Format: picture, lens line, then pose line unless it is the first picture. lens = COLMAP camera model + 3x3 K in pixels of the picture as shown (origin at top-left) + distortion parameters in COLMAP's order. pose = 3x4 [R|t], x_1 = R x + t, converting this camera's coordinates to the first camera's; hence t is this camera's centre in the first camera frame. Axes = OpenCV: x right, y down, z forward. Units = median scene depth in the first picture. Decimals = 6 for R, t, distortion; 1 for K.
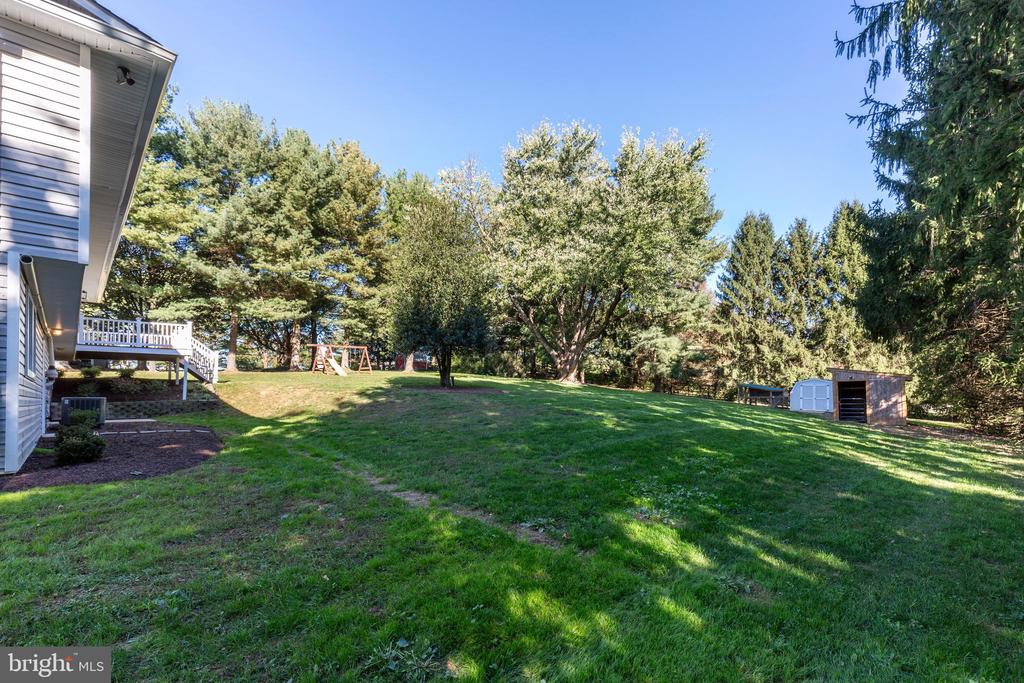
lens RADIAL K [[463.0, 0, 516.3], [0, 463.0, 356.7], [0, 0, 1]] dist [0.013570, -0.000035]
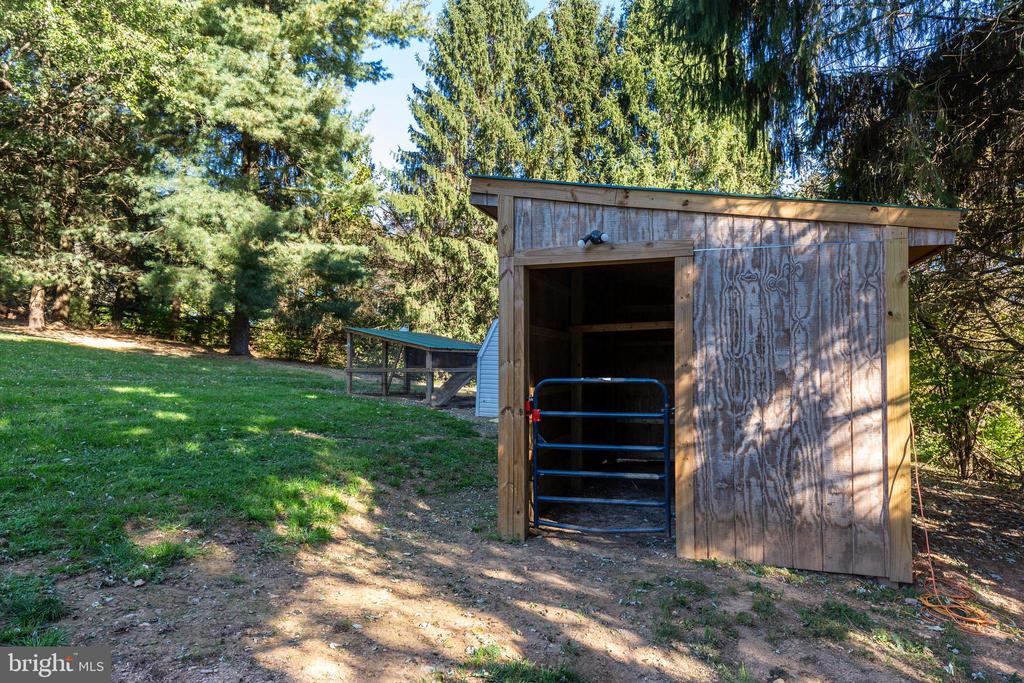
lens RADIAL K [[610.6, 0, 512.0], [0, 610.6, 340.6], [0, 0, 1]] dist [0.000726, 0.000278]
pose [[0.933883, 0.013352, 0.357331, 0.361285], [-0.030147, 0.998685, 0.041472, 0.039980], [-0.356307, -0.049502, 0.933057, 0.479336]]
